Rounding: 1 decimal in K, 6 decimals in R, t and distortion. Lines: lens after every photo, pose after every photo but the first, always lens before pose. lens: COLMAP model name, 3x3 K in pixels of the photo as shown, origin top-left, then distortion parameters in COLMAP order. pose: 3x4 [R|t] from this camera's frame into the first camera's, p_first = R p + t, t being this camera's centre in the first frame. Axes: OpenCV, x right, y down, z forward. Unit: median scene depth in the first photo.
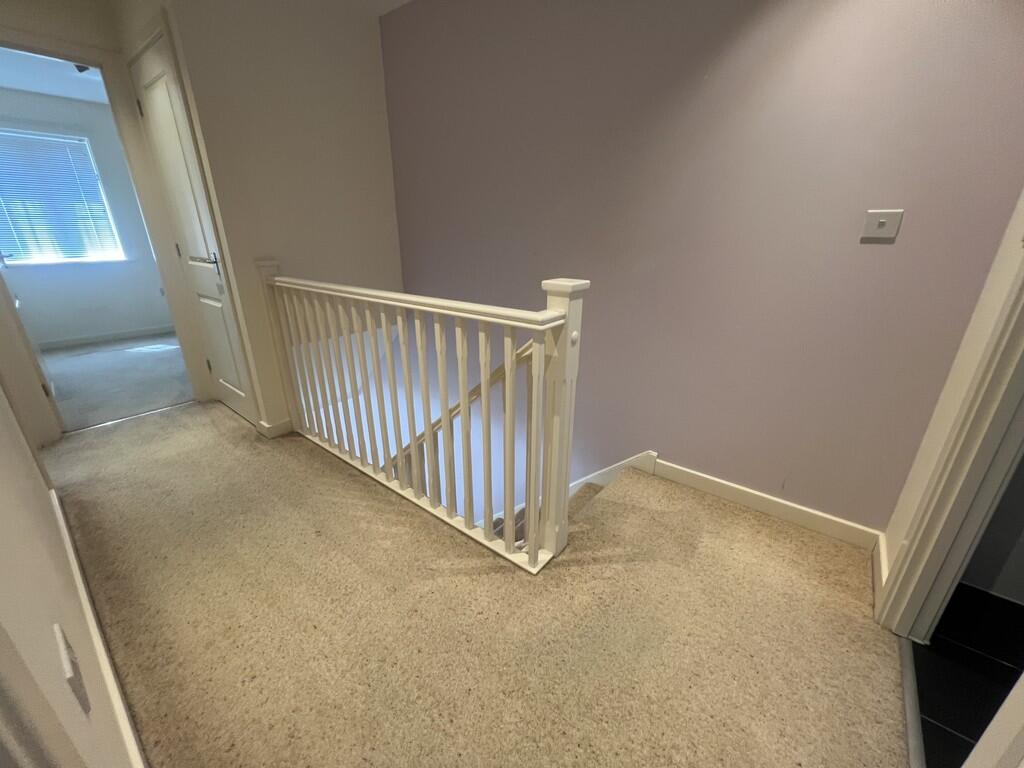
lens RADIAL K [[407.5, 0, 510.7], [0, 407.5, 385.0], [0, 0, 1]] dist [-0.002025, 0.000042]
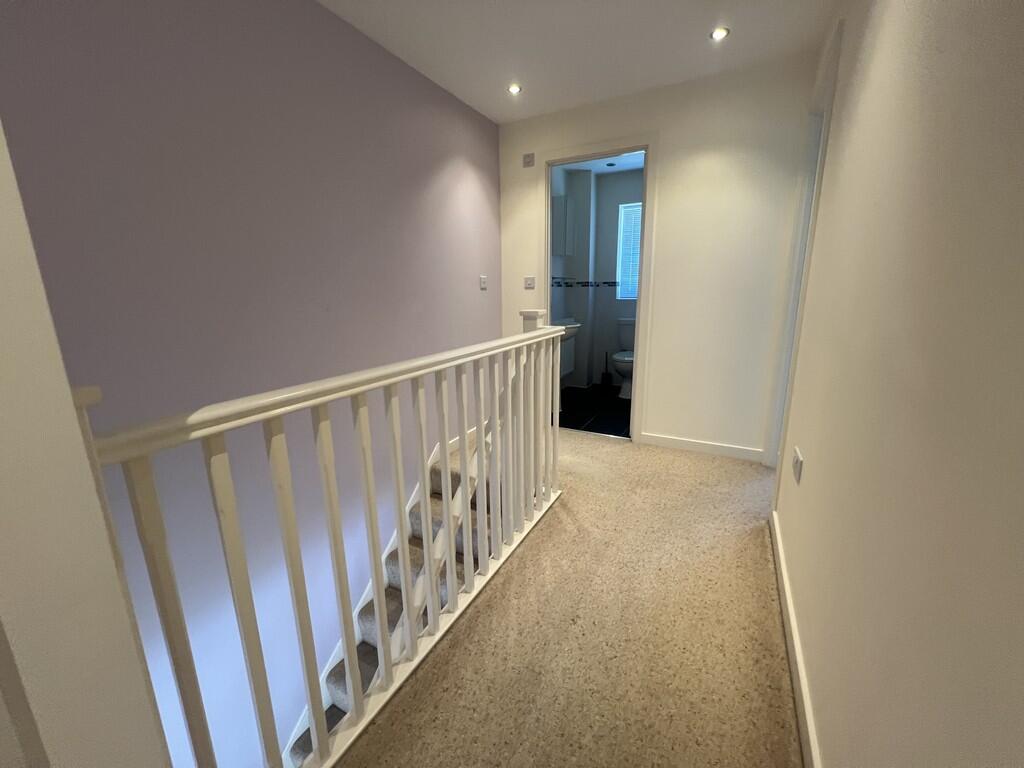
lens RADIAL K [[407.5, 0, 511.2], [0, 407.5, 382.4], [0, 0, 1]] dist [-0.002025, 0.000042]
pose [[-0.183082, -0.218183, 0.958581, -1.280864], [0.353682, 0.895157, 0.271298, -0.399014], [-0.917273, 0.388703, -0.086720, 1.110614]]
